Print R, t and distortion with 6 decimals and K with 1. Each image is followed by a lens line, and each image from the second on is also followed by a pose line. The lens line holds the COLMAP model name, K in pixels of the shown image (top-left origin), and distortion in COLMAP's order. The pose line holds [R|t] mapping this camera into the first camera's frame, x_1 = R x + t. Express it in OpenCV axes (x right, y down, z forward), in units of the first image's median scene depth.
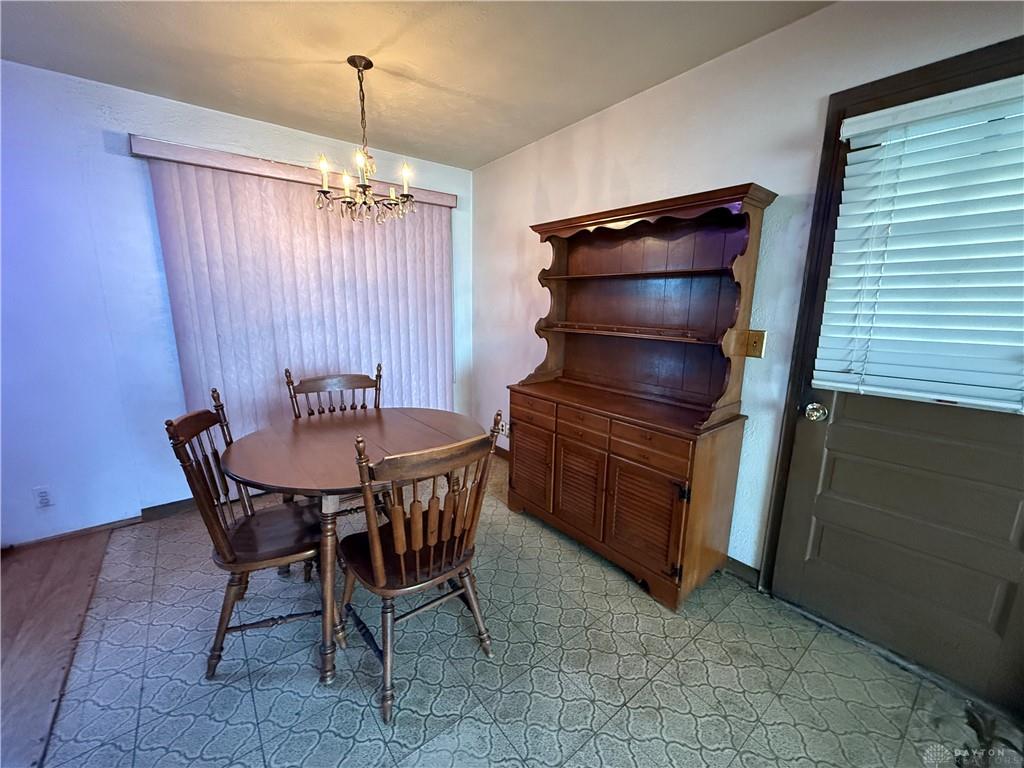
lens RADIAL K [[405.8, 0, 512.0], [0, 405.8, 384.0], [0, 0, 1]] dist [-0.001474, -0.000036]
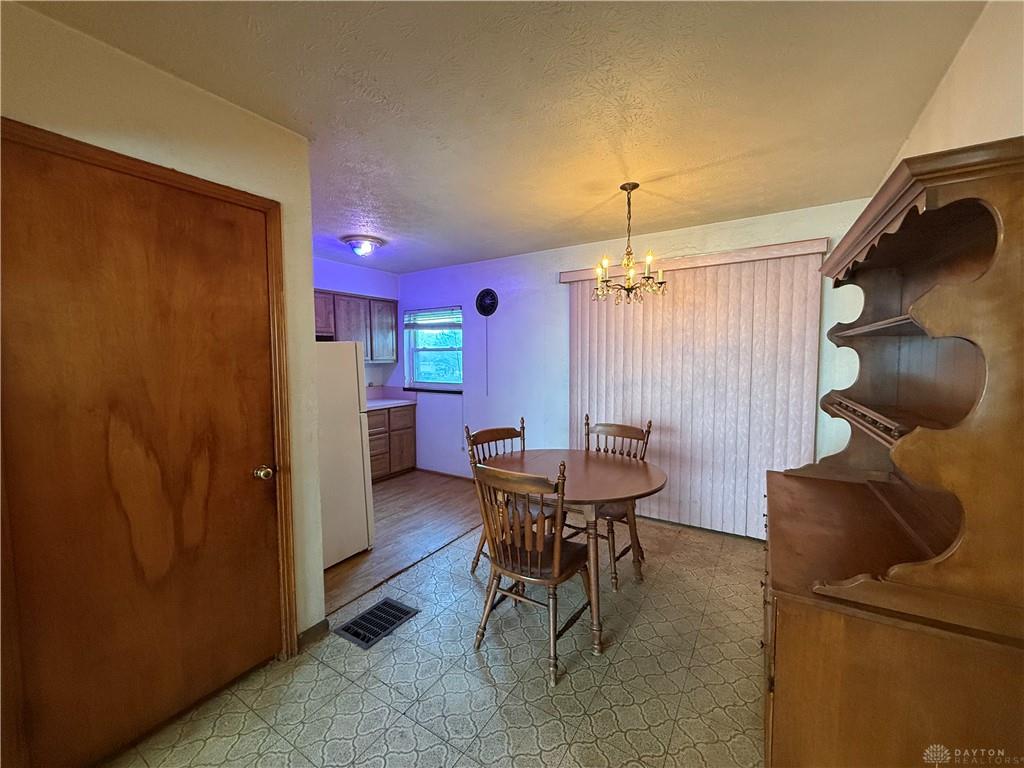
lens RADIAL K [[407.6, 0, 512.0], [0, 407.6, 384.0], [0, 0, 1]] dist [0.000733, 0.000110]
pose [[0.339199, 0.050481, -0.939359, 0.763305], [-0.181114, 0.983382, -0.012553, -0.084552], [0.923115, 0.174389, 0.342705, 0.312467]]
